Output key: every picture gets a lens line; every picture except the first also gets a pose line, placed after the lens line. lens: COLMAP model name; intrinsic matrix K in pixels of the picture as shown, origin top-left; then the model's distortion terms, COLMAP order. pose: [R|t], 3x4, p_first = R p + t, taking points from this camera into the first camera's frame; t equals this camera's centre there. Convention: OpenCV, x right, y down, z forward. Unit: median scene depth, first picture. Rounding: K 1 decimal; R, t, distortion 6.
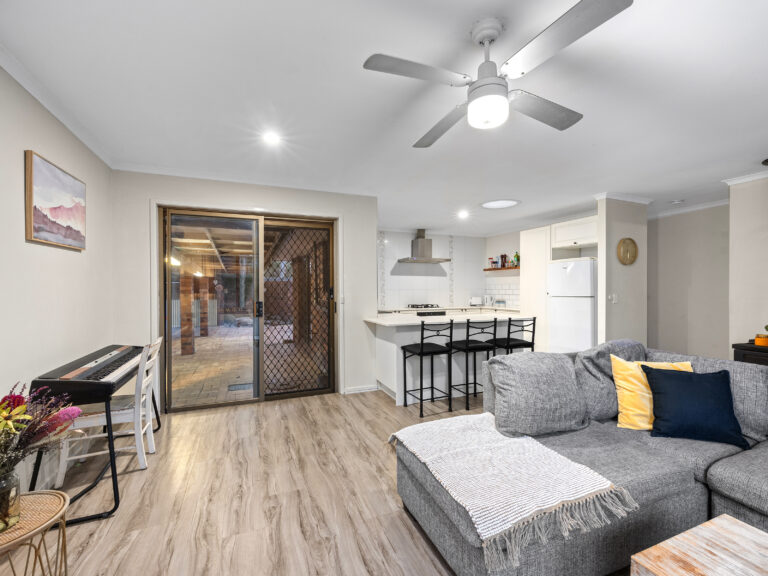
lens RADIAL K [[345.1, 0, 389.3], [0, 345.1, 293.2], [0, 0, 1]] dist [0.002131, 0.000492]
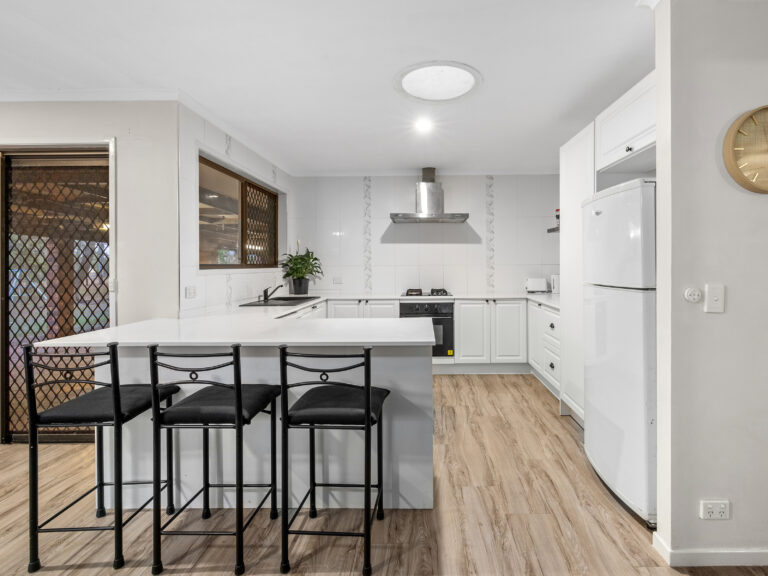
lens RADIAL K [[403.2, 0, 384.1], [0, 403.2, 259.4], [0, 0, 1]] dist [0.003741, 0.000551]
pose [[0.927402, -0.001171, -0.374063, 0.461621], [-0.007300, 0.999748, -0.021230, -0.007816], [0.373994, 0.022420, 0.927160, 0.482379]]
